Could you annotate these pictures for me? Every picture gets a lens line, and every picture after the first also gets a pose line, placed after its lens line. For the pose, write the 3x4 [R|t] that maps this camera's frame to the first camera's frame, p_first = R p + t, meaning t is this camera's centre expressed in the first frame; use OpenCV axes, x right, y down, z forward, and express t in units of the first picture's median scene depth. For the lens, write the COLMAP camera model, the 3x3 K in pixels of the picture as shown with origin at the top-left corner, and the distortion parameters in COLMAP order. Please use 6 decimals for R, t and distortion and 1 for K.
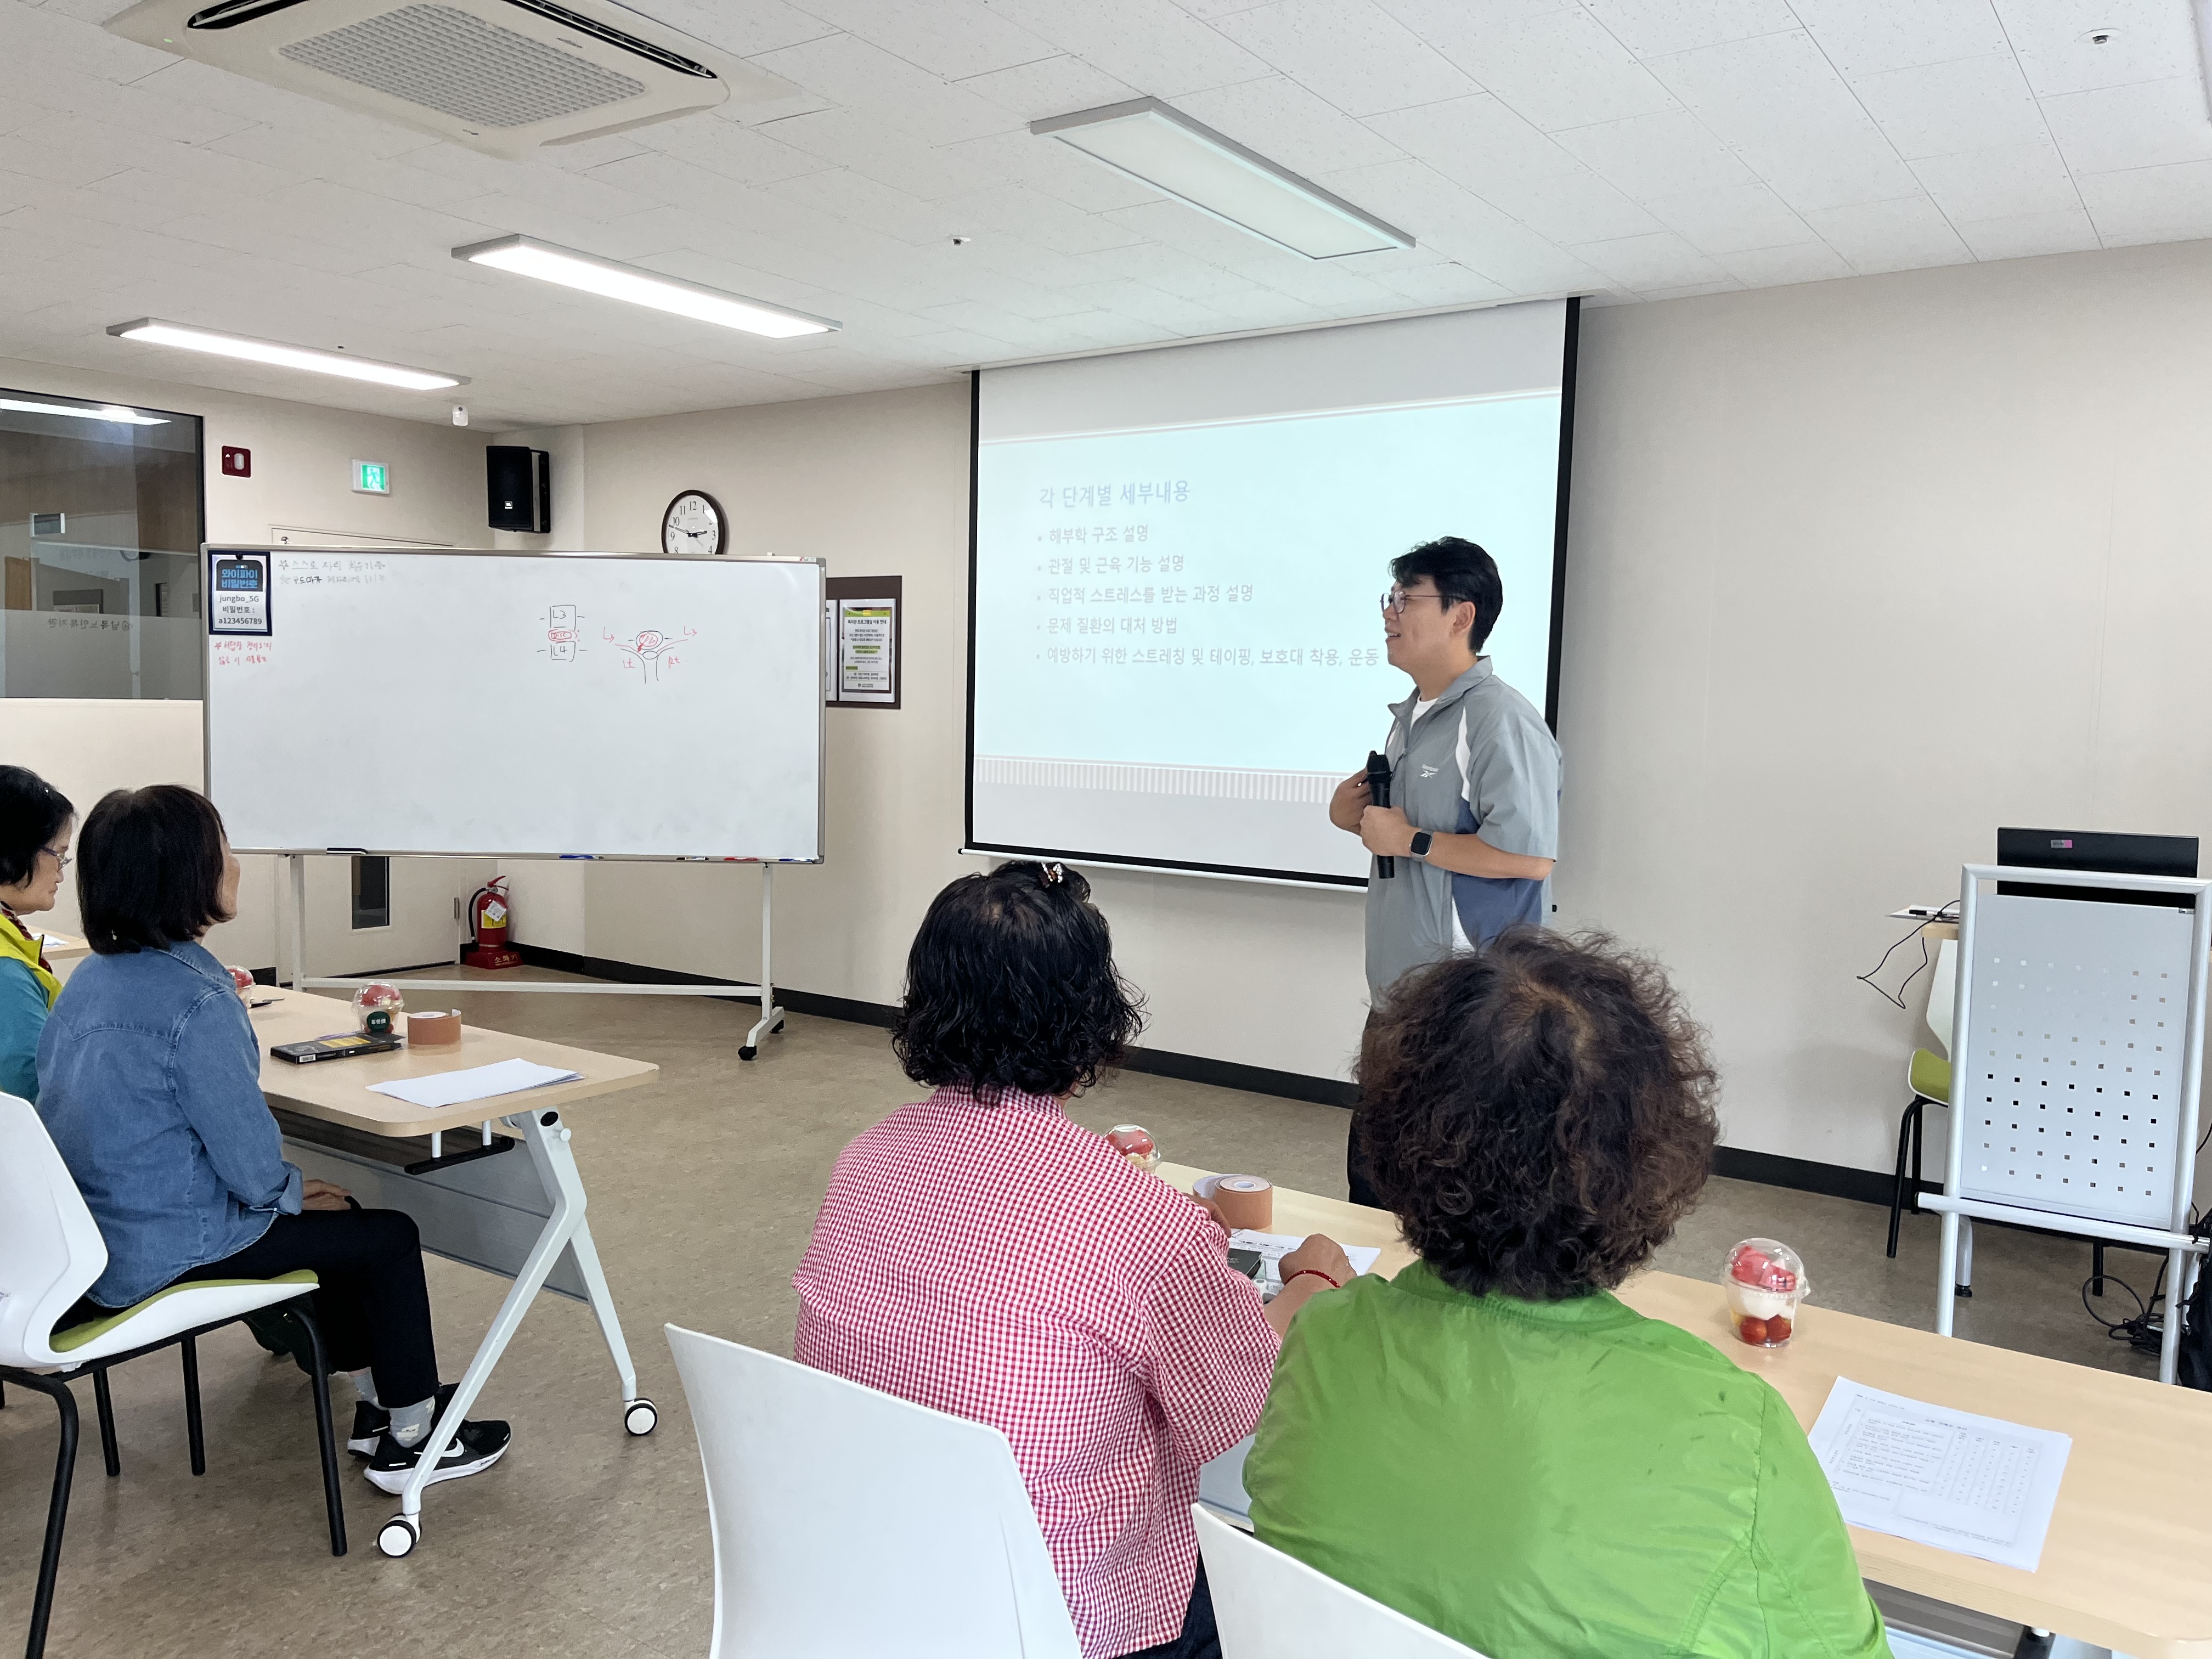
lens RADIAL K [[1680.6, 0, 1106.0], [0, 1680.6, 829.5], [0, 0, 1]] dist [0.005143, -0.000557]
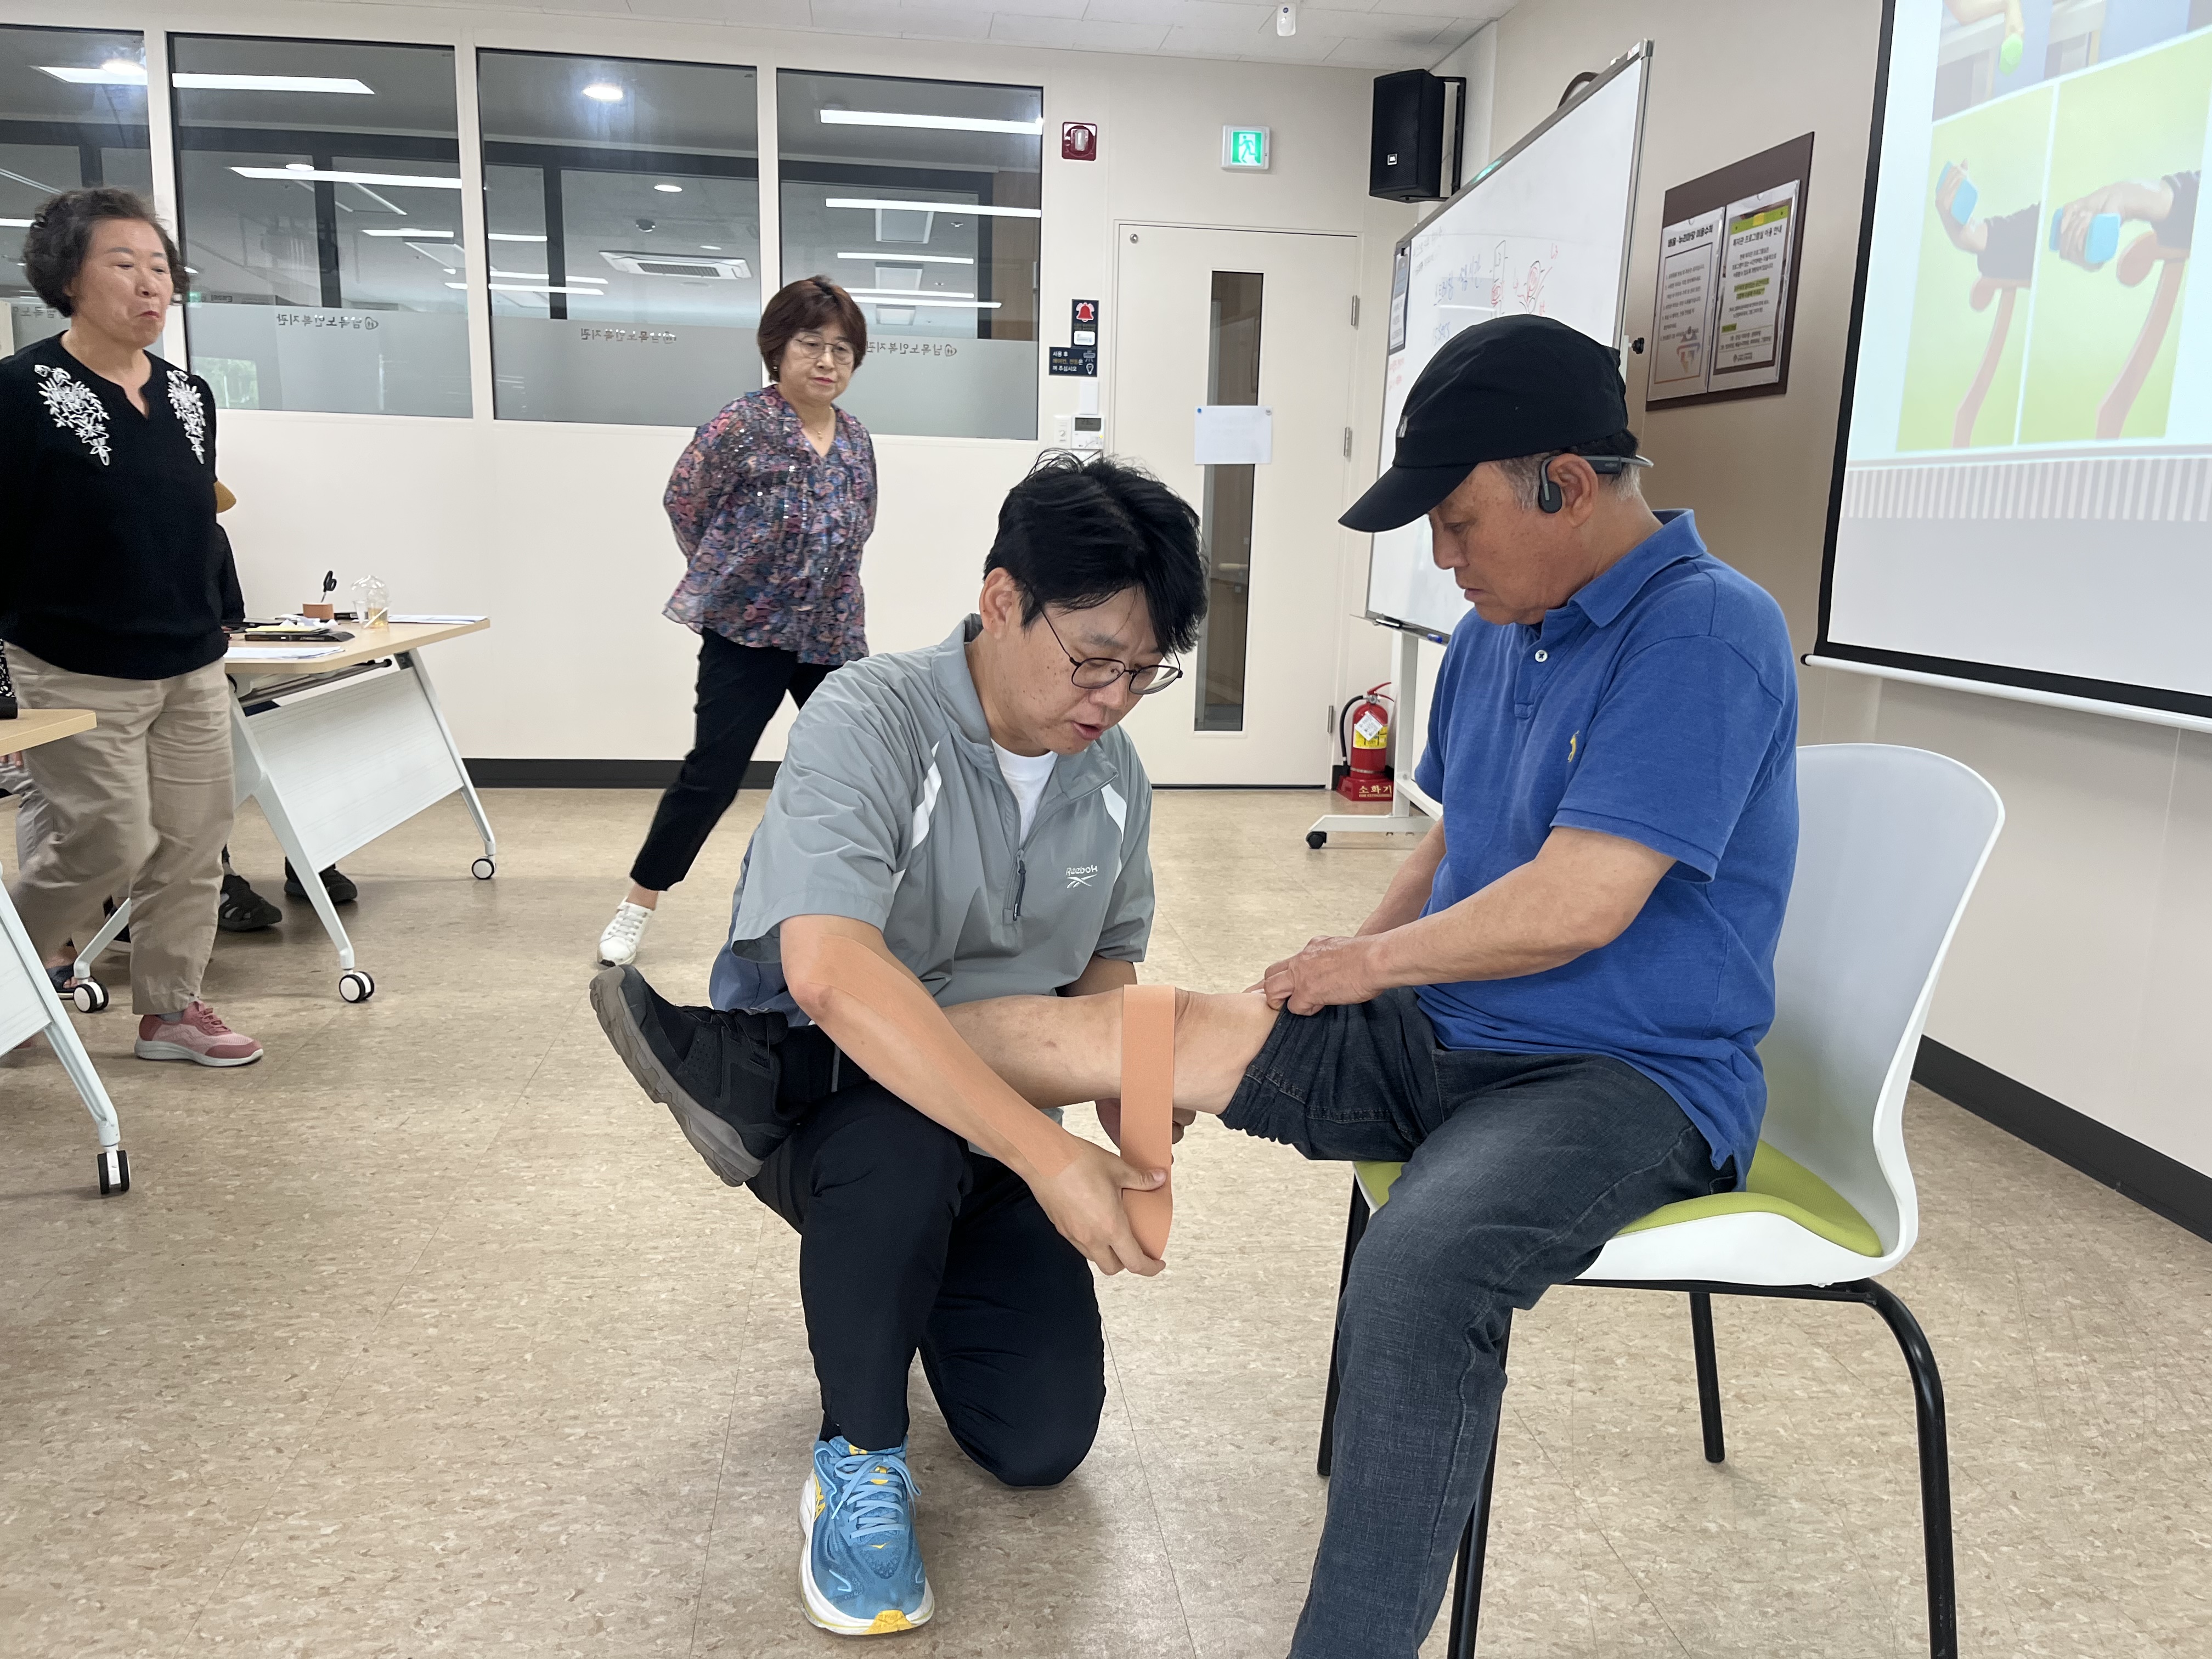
lens RADIAL K [[1680.6, 0, 1106.0], [0, 1680.6, 829.5], [0, 0, 1]] dist [0.005143, -0.000557]
pose [[0.675631, 0.131020, -0.725504, 0.121667], [-0.070124, 0.991041, 0.113671, 0.017671], [0.733897, -0.025925, 0.678766, 0.419511]]
